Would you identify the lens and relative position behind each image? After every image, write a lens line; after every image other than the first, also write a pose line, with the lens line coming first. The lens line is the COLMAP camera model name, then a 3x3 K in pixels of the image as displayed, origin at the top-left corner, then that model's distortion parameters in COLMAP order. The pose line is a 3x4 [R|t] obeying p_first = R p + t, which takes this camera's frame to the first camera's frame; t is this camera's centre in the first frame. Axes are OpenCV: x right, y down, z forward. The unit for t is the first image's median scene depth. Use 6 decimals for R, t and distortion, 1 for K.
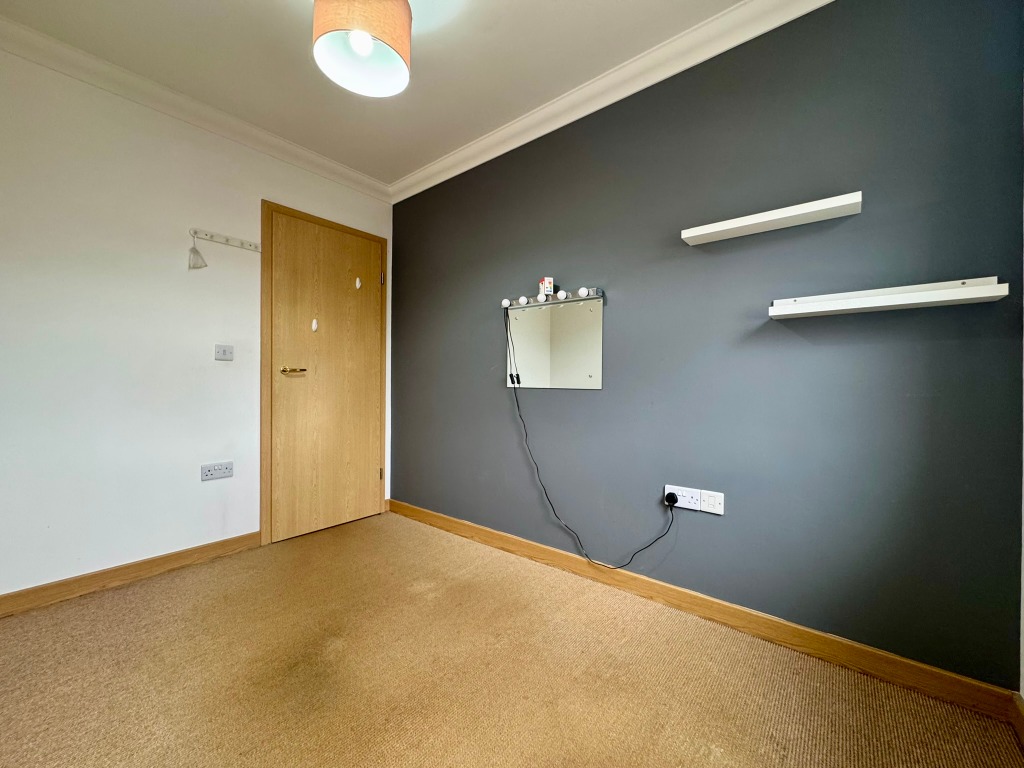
lens RADIAL K [[406.4, 0, 512.0], [0, 406.4, 384.0], [0, 0, 1]] dist [-0.003303, -0.000104]
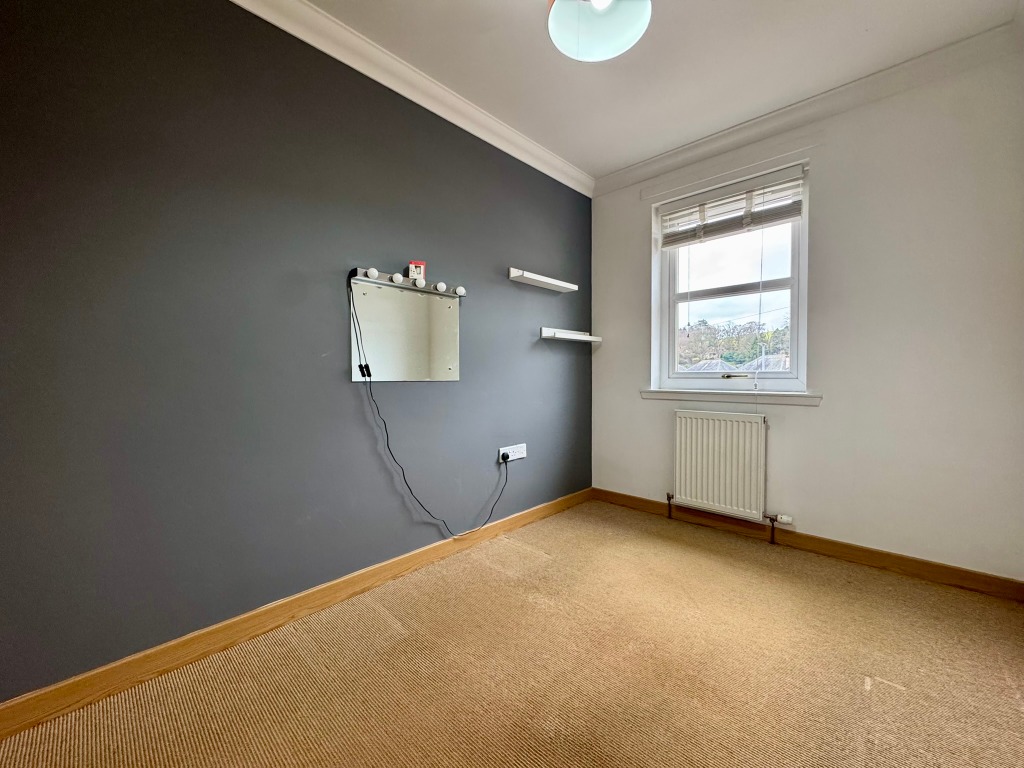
lens RADIAL K [[406.4, 0, 512.0], [0, 406.4, 384.0], [0, 0, 1]] dist [-0.003303, -0.000104]
pose [[0.077096, -0.024448, 0.996724, -0.871793], [0.010660, 0.999662, 0.023696, -0.002245], [-0.996967, 0.008798, 0.077331, 0.753674]]
